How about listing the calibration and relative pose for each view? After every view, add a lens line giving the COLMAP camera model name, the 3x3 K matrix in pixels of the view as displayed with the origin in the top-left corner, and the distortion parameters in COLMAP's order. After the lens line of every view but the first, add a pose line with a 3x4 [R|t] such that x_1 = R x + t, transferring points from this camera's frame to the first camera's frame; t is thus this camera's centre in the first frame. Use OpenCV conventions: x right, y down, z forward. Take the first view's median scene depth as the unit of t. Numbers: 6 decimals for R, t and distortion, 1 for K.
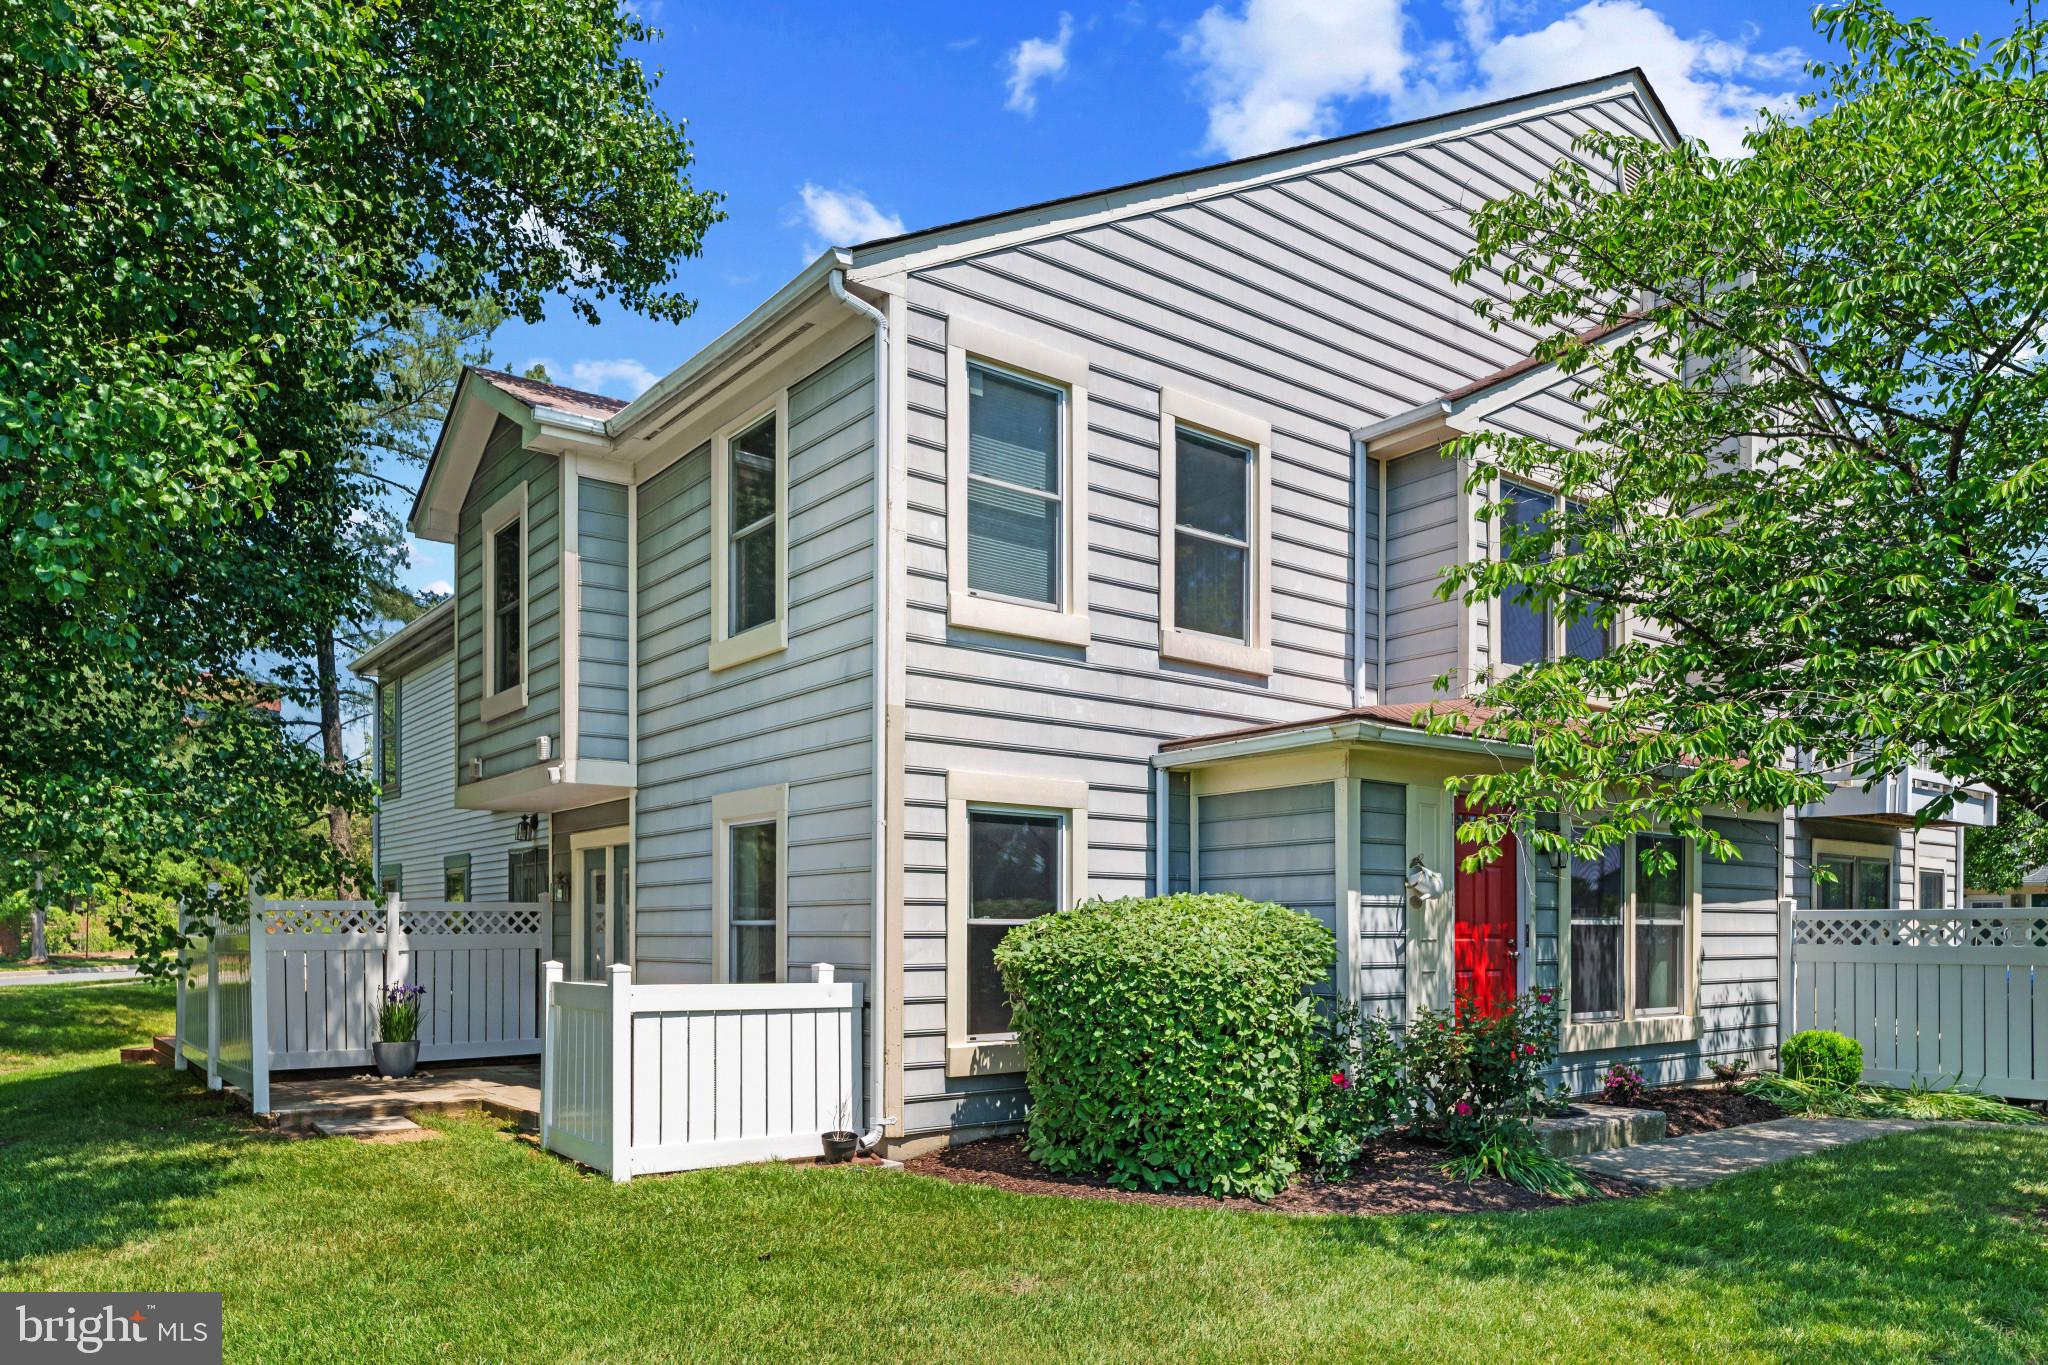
lens RADIAL K [[1407.0, 0, 1022.8], [0, 1407.0, 953.3], [0, 0, 1]] dist [0.002952, -0.031742]
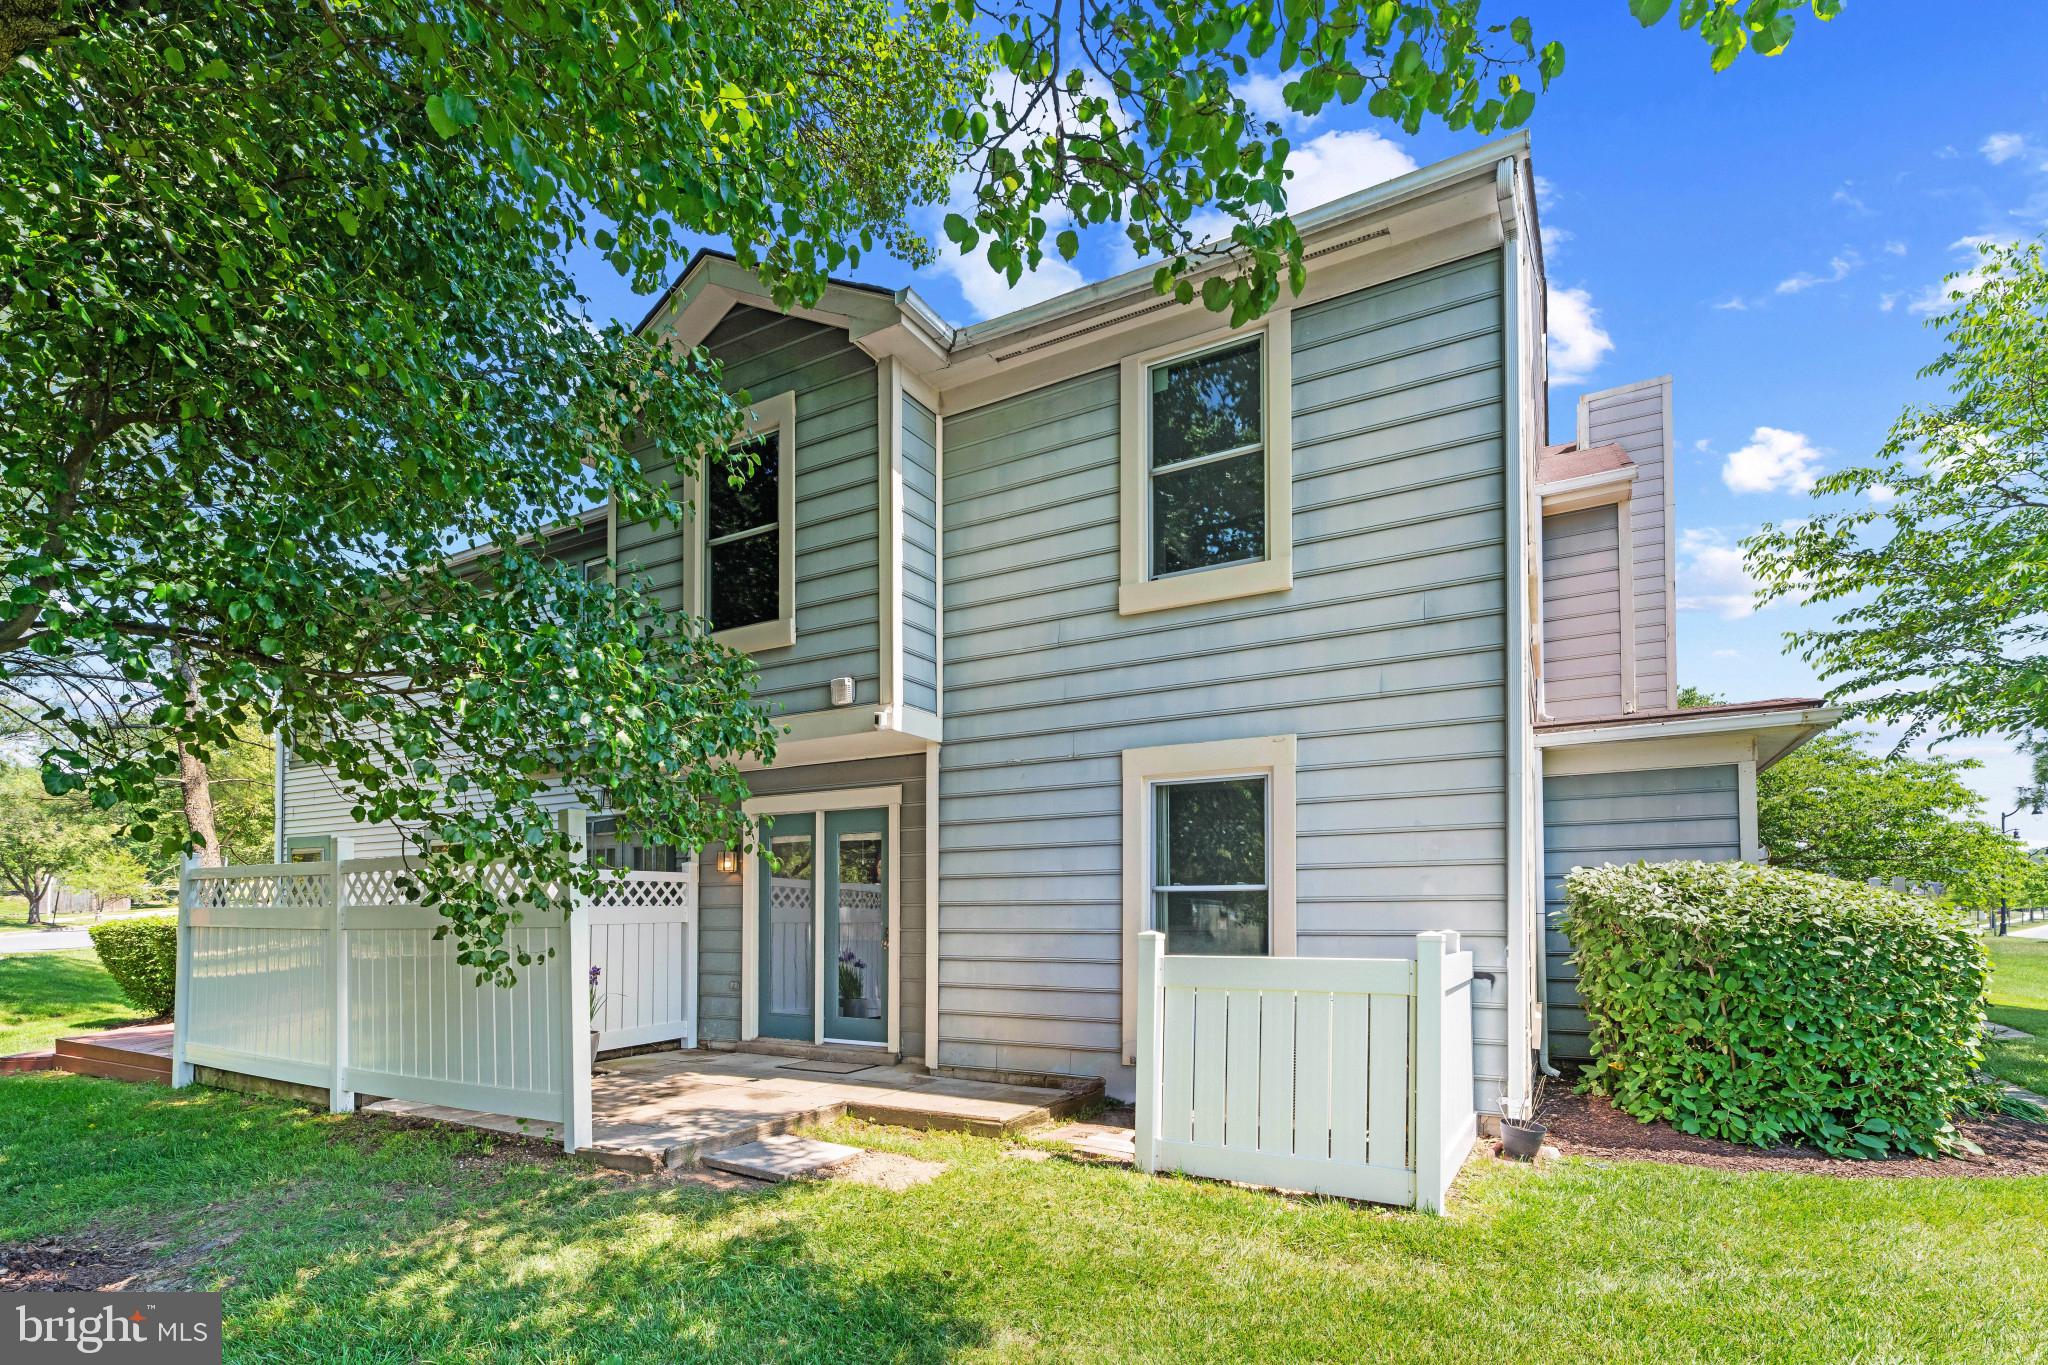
lens RADIAL K [[963.4, 0, 1027.7], [0, 963.4, 906.2], [0, 0, 1]] dist [-0.002456, -0.000147]
pose [[0.919107, -0.000384, 0.394007, -0.492337], [0.009597, 0.999725, -0.021413, 0.002109], [-0.393890, 0.023463, 0.918858, 0.424518]]
